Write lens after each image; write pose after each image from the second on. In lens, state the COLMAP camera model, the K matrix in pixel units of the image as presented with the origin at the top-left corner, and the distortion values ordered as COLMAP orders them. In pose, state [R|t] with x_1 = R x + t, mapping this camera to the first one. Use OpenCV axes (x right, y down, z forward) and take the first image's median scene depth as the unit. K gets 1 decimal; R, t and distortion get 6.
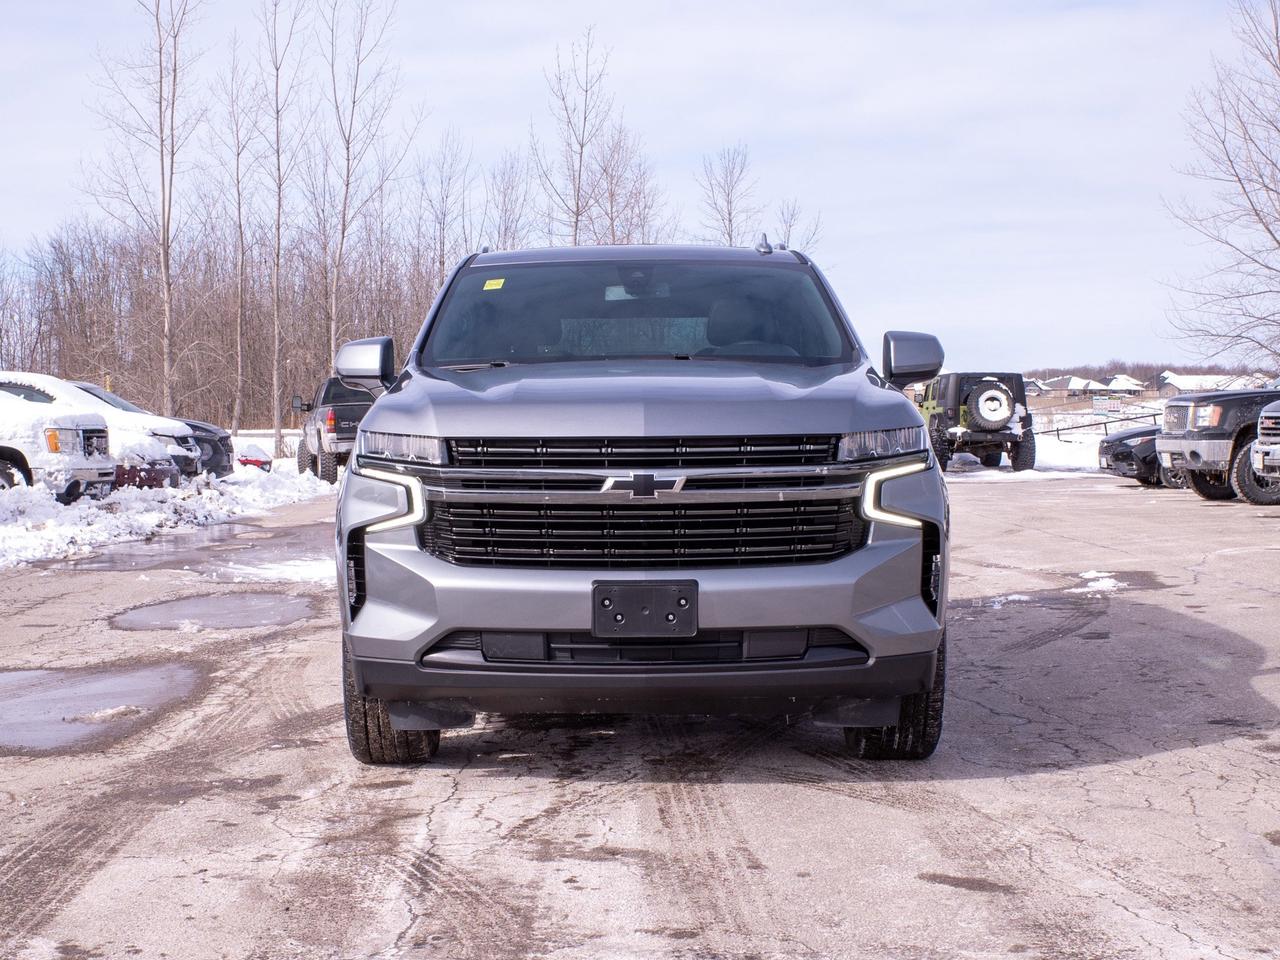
lens RADIAL K [[1972.3, 0, 668.8], [0, 1972.3, 482.7], [0, 0, 1]] dist [-0.045400, 0.026662]
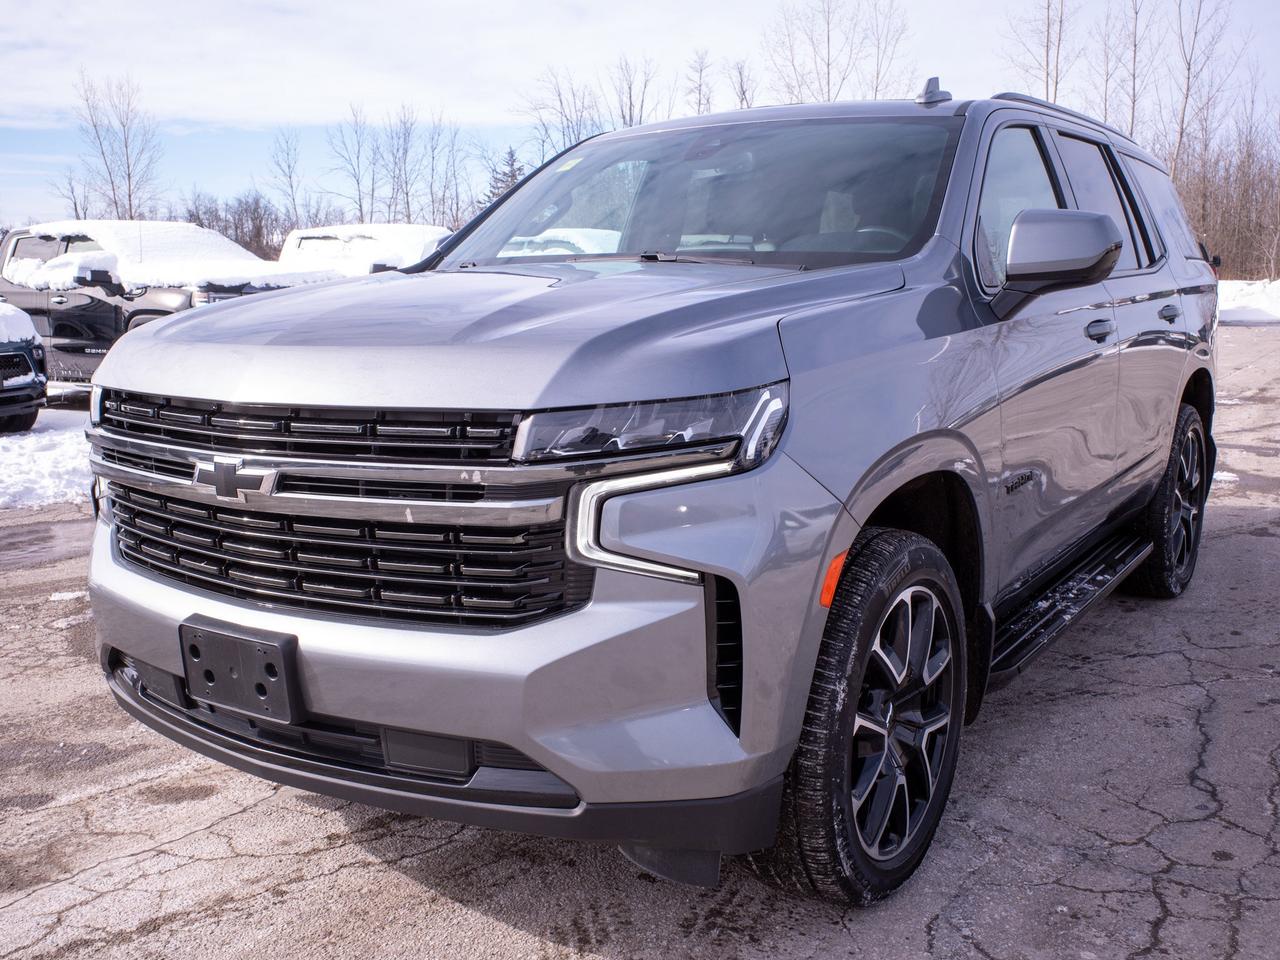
lens RADIAL K [[1256.0, 0, 677.1], [0, 1256.0, 486.2], [0, 0, 1]] dist [-0.046302, 0.009941]
pose [[0.832074, 0.090618, -0.547212, 0.089116], [-0.013372, 0.989555, 0.143536, -0.015281], [0.554503, -0.112115, 0.824595, 0.204769]]
